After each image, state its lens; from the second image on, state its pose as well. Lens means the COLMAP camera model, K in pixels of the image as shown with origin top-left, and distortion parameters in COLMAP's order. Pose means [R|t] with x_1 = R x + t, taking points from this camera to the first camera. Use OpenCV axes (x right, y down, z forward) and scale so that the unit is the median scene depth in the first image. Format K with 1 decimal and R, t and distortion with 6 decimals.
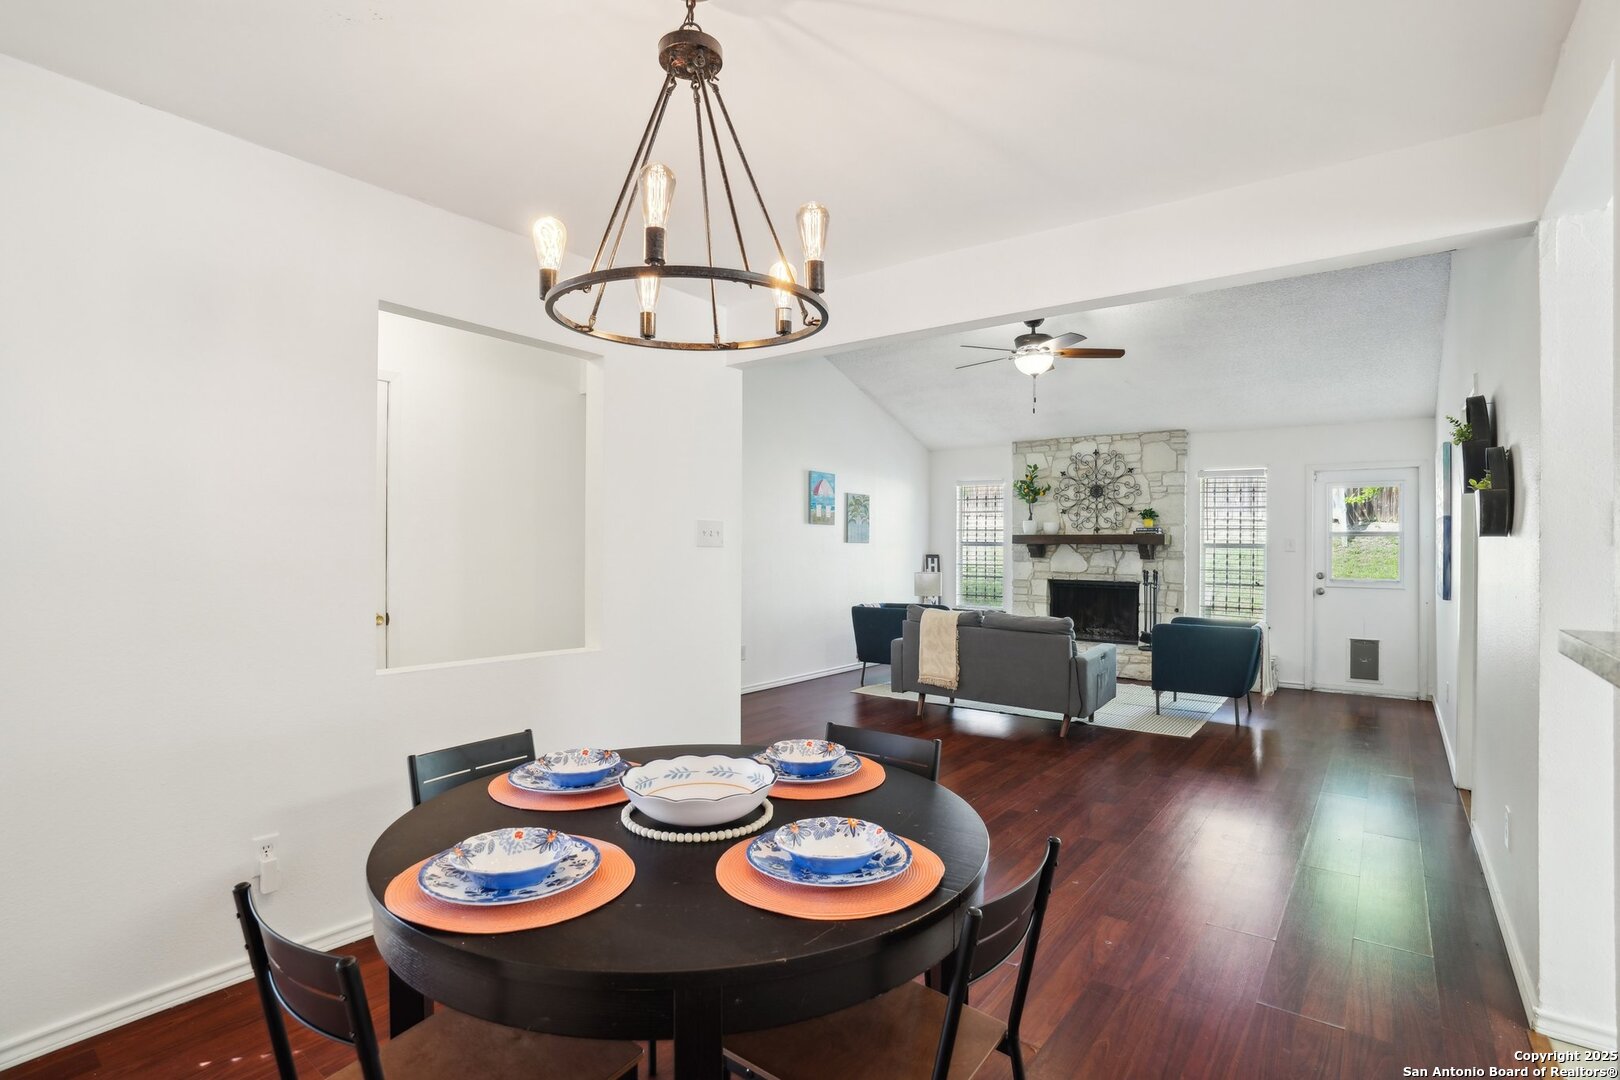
lens RADIAL K [[781.5, 0, 807.2], [0, 781.5, 536.1], [0, 0, 1]] dist [-0.047737, 0.000829]
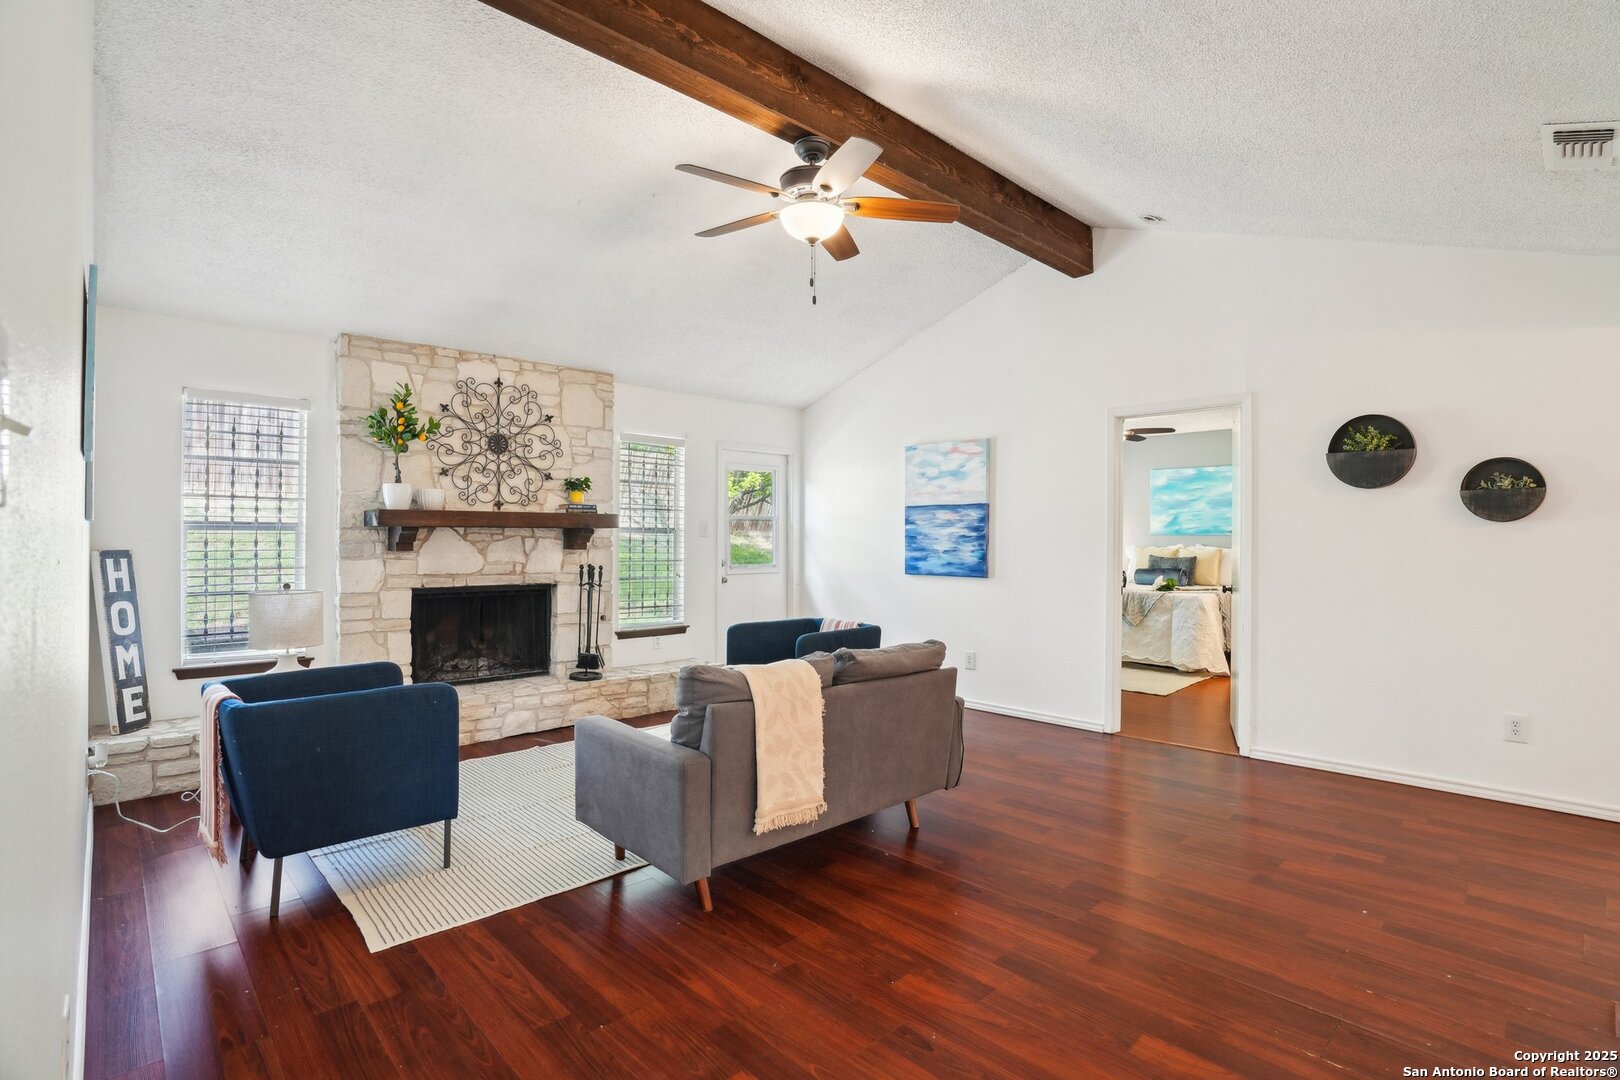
lens RADIAL K [[778.7, 0, 821.6], [0, 778.7, 535.9], [0, 0, 1]] dist [-0.041172, 0.000639]
pose [[0.157427, -0.007884, 0.987499, -0.210313], [-0.013533, 0.999857, 0.010140, 0.007499], [-0.987438, -0.014960, 0.157297, 0.645861]]
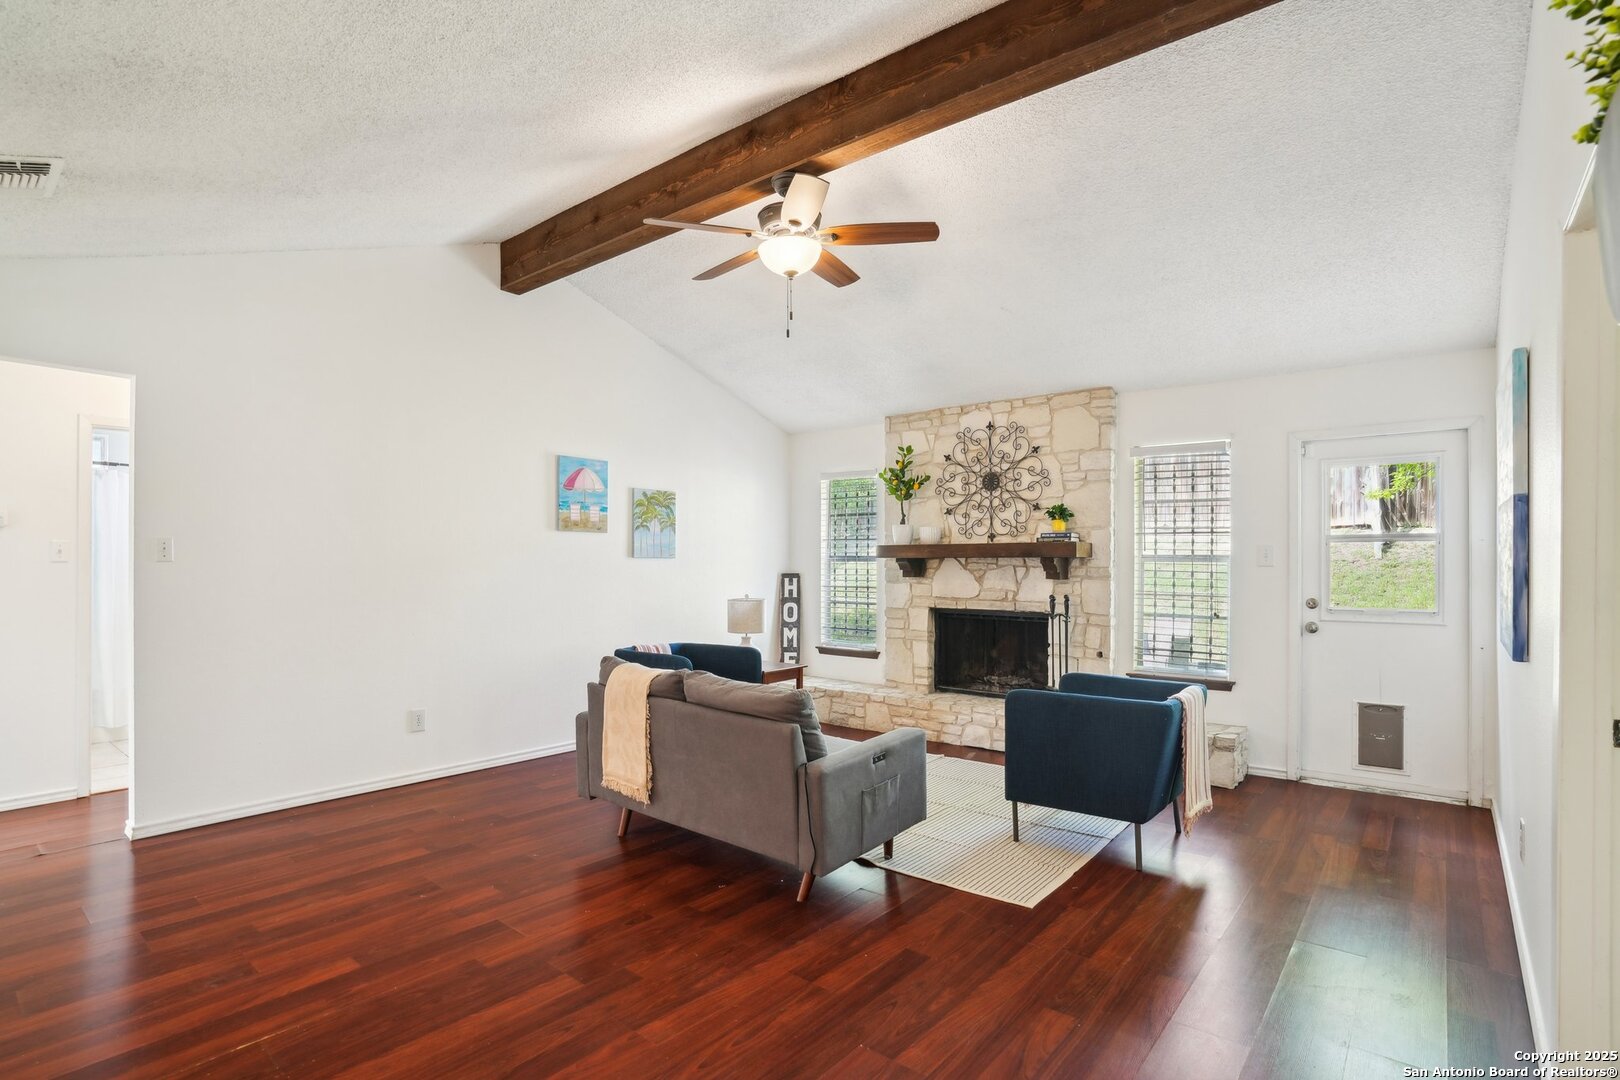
lens RADIAL K [[798.3, 0, 805.6], [0, 798.3, 561.6], [0, 0, 1]] dist [-0.040419, 0.001428]
pose [[0.999300, -0.007134, -0.036712, 0.234731], [0.007527, 0.999916, 0.010577, 0.005392], [0.036633, -0.010846, 0.999270, 0.282158]]
